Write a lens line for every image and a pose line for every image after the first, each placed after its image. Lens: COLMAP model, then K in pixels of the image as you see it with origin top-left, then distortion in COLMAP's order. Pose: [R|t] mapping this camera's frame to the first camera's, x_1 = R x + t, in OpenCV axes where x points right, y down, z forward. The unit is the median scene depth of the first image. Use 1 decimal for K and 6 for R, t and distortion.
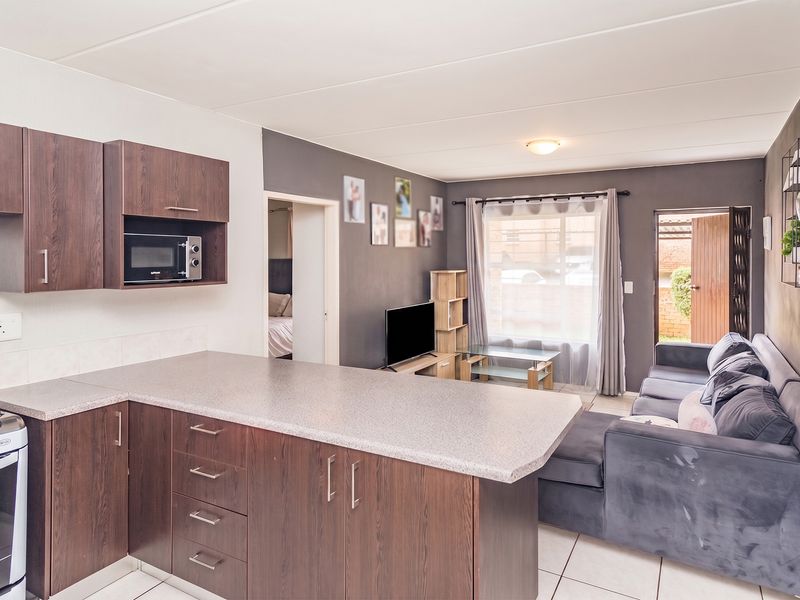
lens RADIAL K [[524.4, 0, 400.6], [0, 524.4, 252.2], [0, 0, 1]] dist [-0.004353, 0.020912]
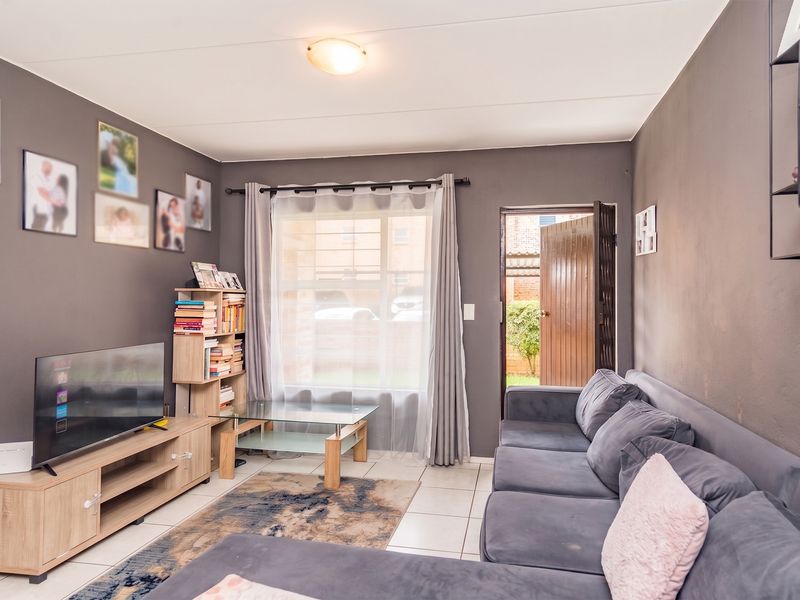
lens RADIAL K [[569.2, 0, 400.6], [0, 569.2, 298.6], [0, 0, 1]] dist [0.040971, 0.001057]
pose [[0.953203, -0.000016, 0.302330, 0.104826], [-0.003842, 0.999919, 0.012167, 0.038540], [-0.302306, -0.012759, 0.953126, 0.272847]]
